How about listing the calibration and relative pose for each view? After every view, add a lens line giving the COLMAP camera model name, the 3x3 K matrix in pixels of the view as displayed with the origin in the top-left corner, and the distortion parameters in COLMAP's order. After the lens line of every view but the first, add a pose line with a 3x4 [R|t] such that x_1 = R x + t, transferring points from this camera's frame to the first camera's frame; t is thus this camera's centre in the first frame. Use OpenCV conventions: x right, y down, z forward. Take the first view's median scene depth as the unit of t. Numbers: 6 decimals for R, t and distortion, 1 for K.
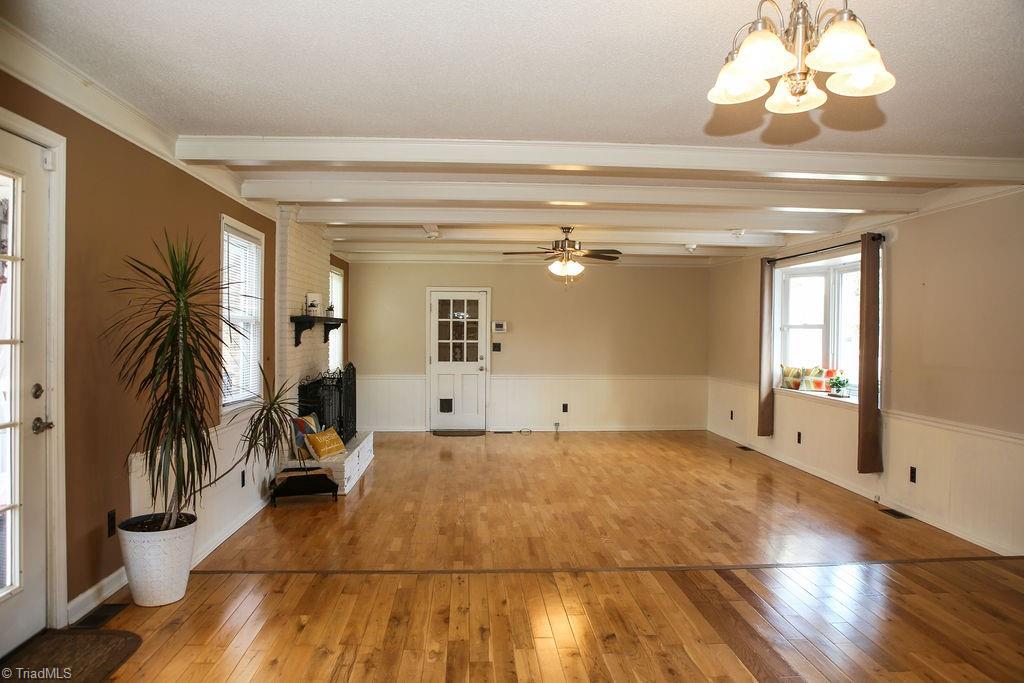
lens RADIAL K [[709.7, 0, 517.2], [0, 709.7, 337.2], [0, 0, 1]] dist [-0.054414, 0.001247]
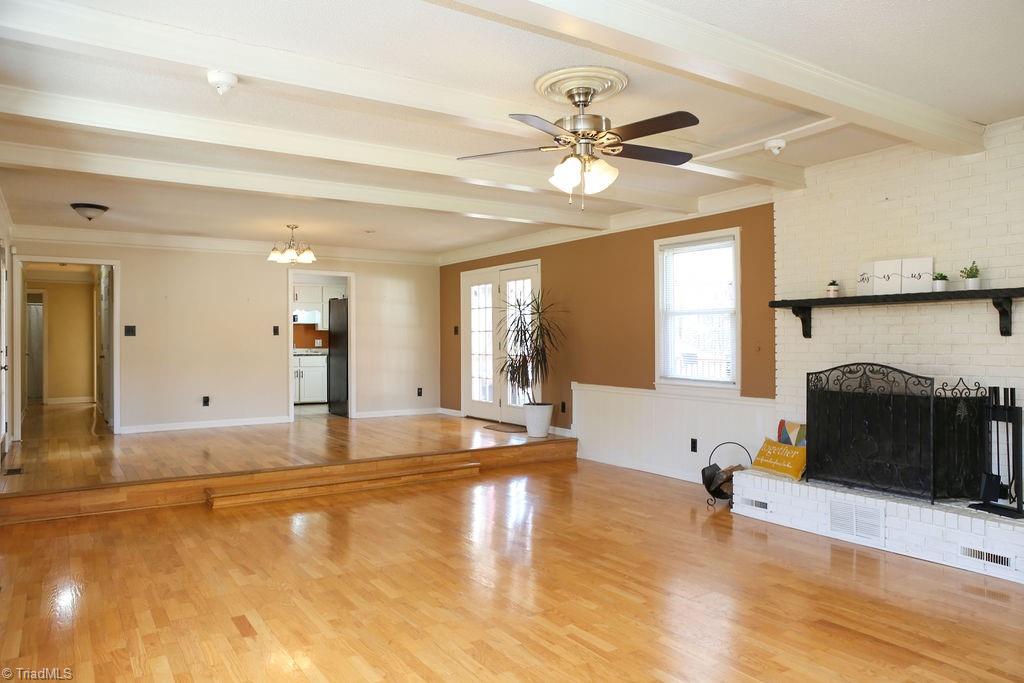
lens RADIAL K [[703.5, 0, 514.3], [0, 703.5, 339.1], [0, 0, 1]] dist [-0.037293, 0.005007]
pose [[-0.870035, -0.008872, -0.492910, 0.292974], [-0.011908, 0.999925, 0.003021, 0.012624], [0.492846, 0.008498, -0.870075, 1.174287]]
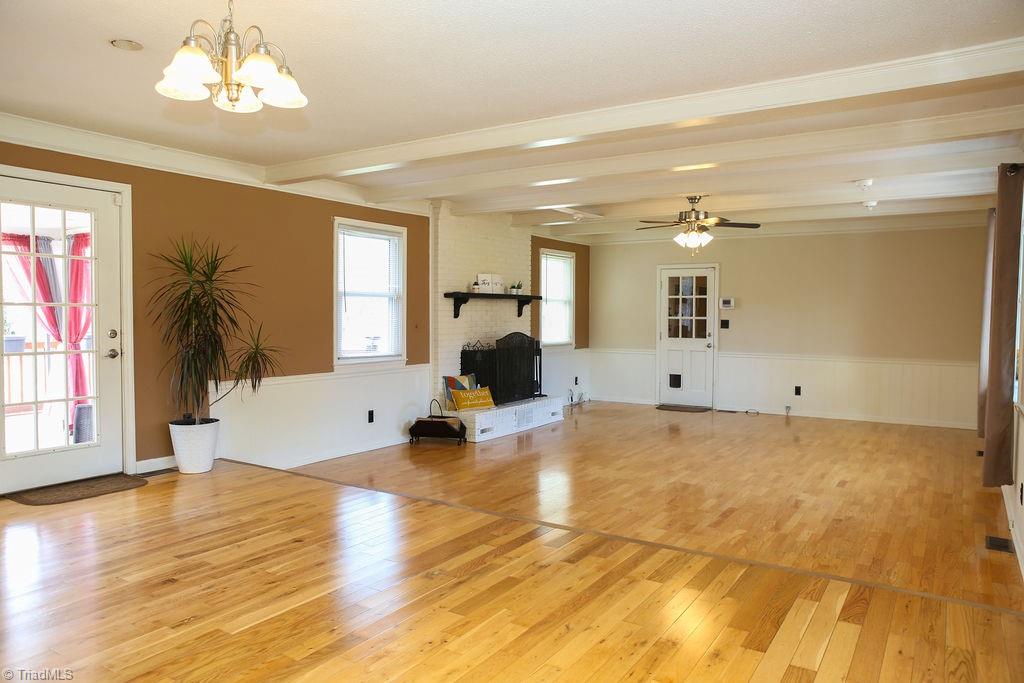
lens RADIAL K [[703.5, 0, 514.3], [0, 703.5, 339.1], [0, 0, 1]] dist [-0.037293, 0.005007]
pose [[0.799835, 0.020815, -0.599859, 0.380401], [-0.005849, 0.999621, 0.026888, 0.012471], [0.600192, -0.017997, 0.799654, 0.066731]]
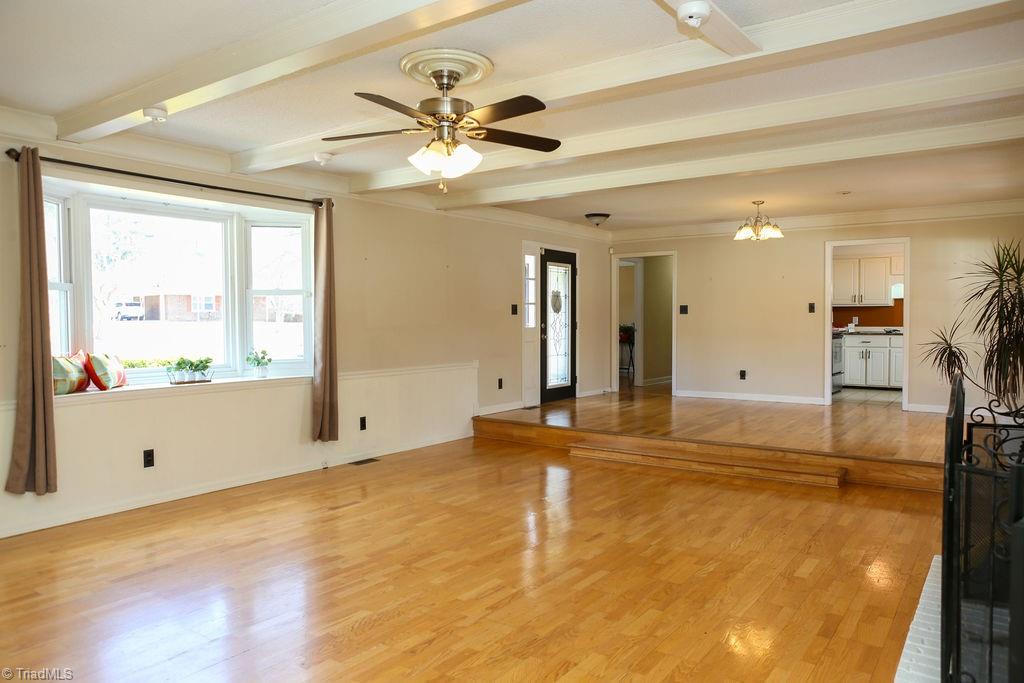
lens RADIAL K [[703.5, 0, 514.3], [0, 703.5, 339.1], [0, 0, 1]] dist [-0.037293, 0.005007]
pose [[-0.768807, -0.026846, 0.638918, -0.239102], [0.004625, 0.998859, 0.047534, 0.002429], [-0.639465, 0.039499, -0.767805, 1.134947]]
